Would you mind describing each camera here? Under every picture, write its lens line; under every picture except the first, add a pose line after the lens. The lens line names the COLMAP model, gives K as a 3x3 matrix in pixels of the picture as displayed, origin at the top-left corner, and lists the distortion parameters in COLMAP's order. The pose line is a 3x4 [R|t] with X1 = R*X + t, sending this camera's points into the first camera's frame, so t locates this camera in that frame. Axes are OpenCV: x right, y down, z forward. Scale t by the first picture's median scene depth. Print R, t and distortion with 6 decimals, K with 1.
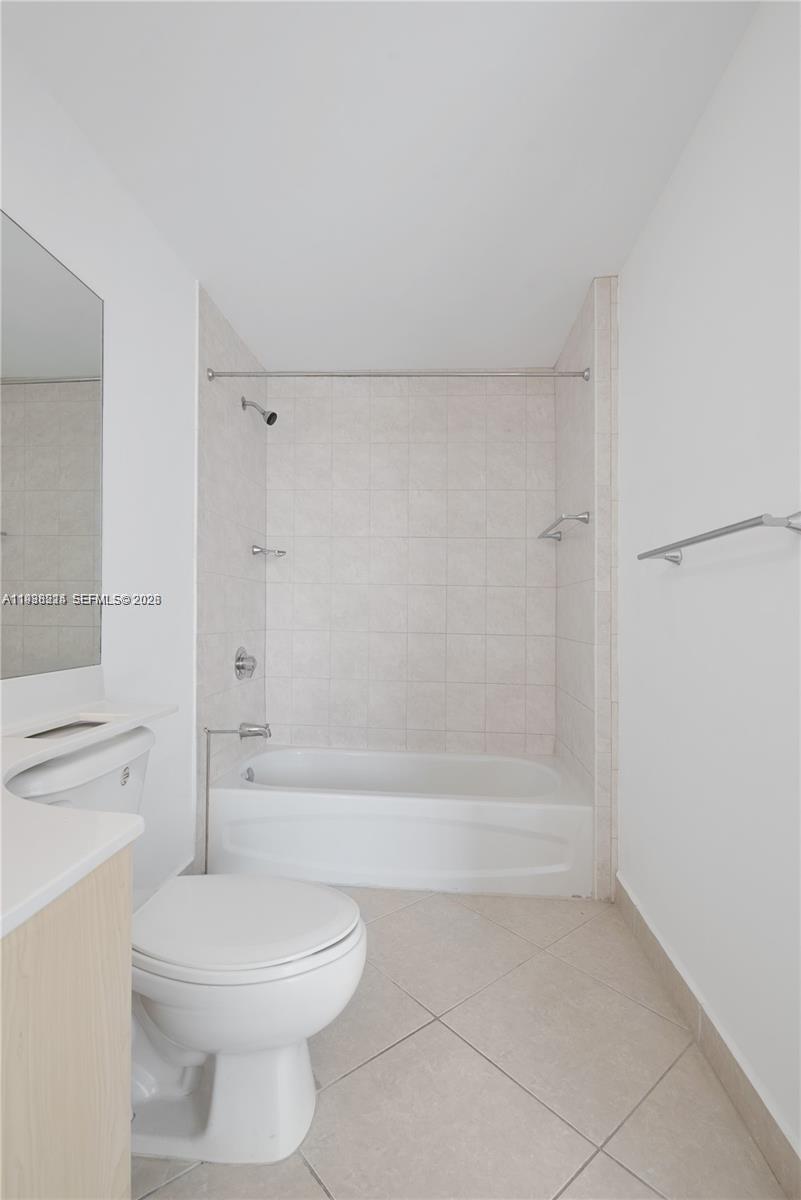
lens RADIAL K [[539.5, 0, 384.4], [0, 539.5, 600.4], [0, 0, 1]] dist [0.014413, -0.021643]
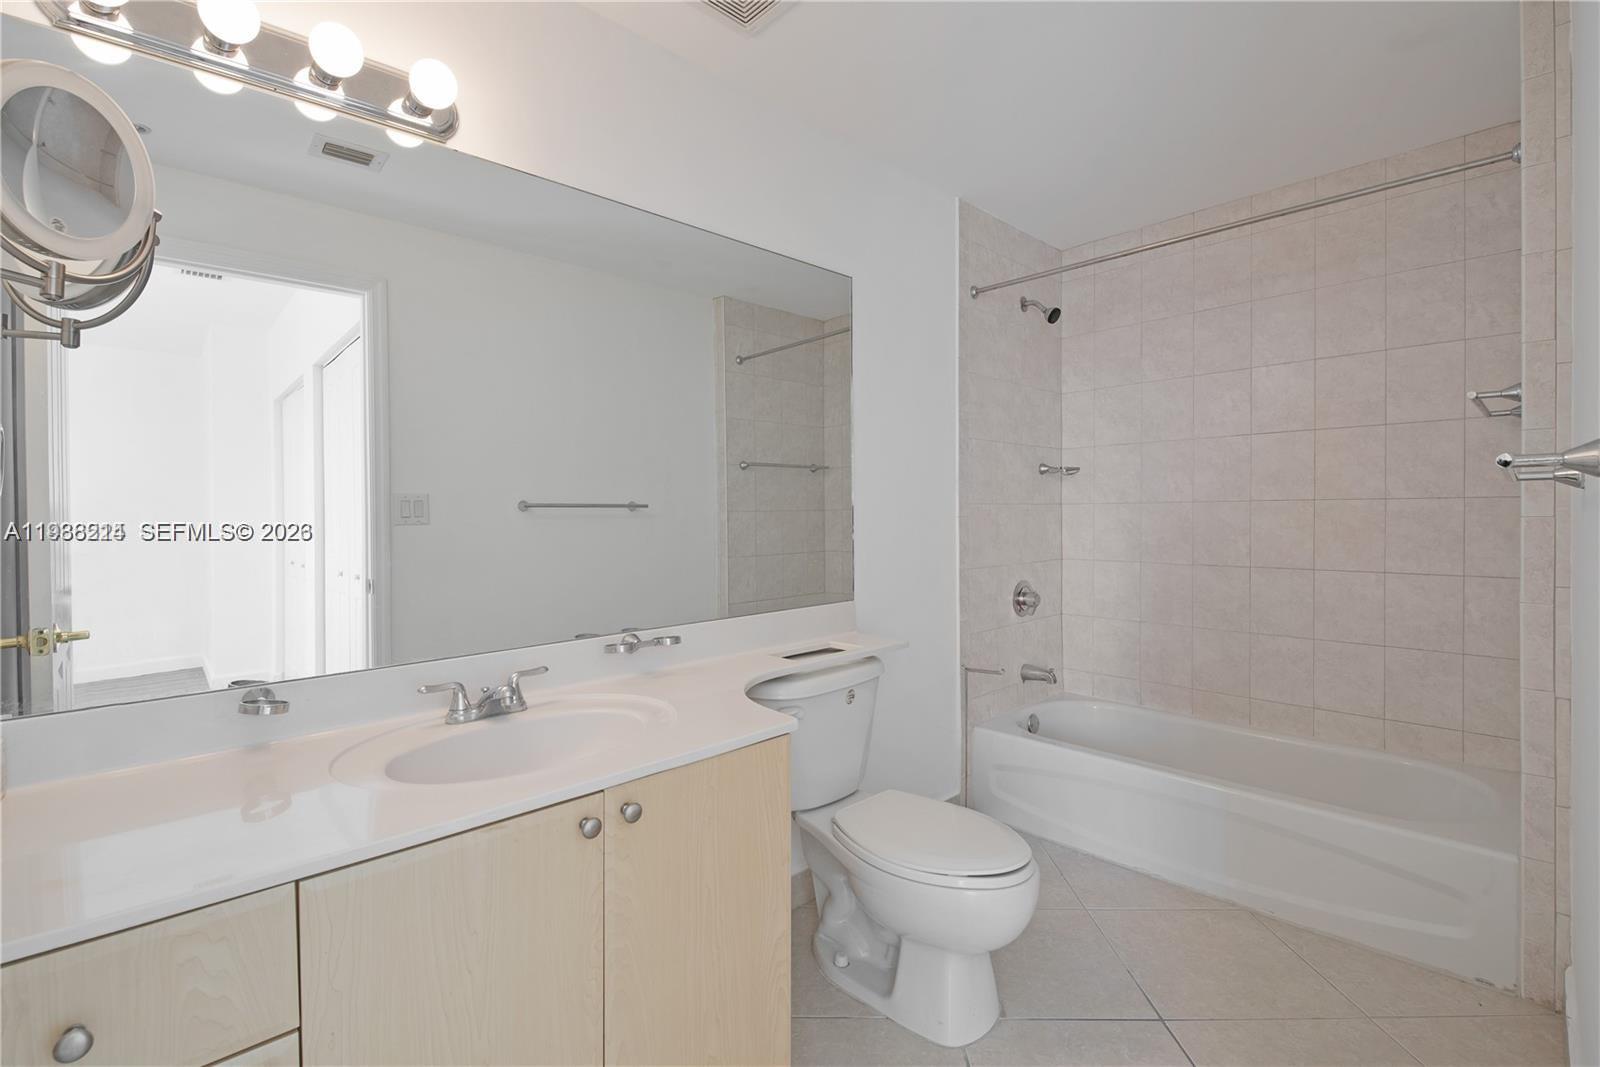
lens RADIAL K [[719.4, 0, 805.5], [0, 719.4, 511.7], [0, 0, 1]] dist [0.014413, -0.021643]
pose [[0.733981, -0.029450, -0.678531, 0.303642], [0.049656, 0.998713, 0.010367, -0.062791], [0.677352, -0.041302, 0.734498, -0.138281]]
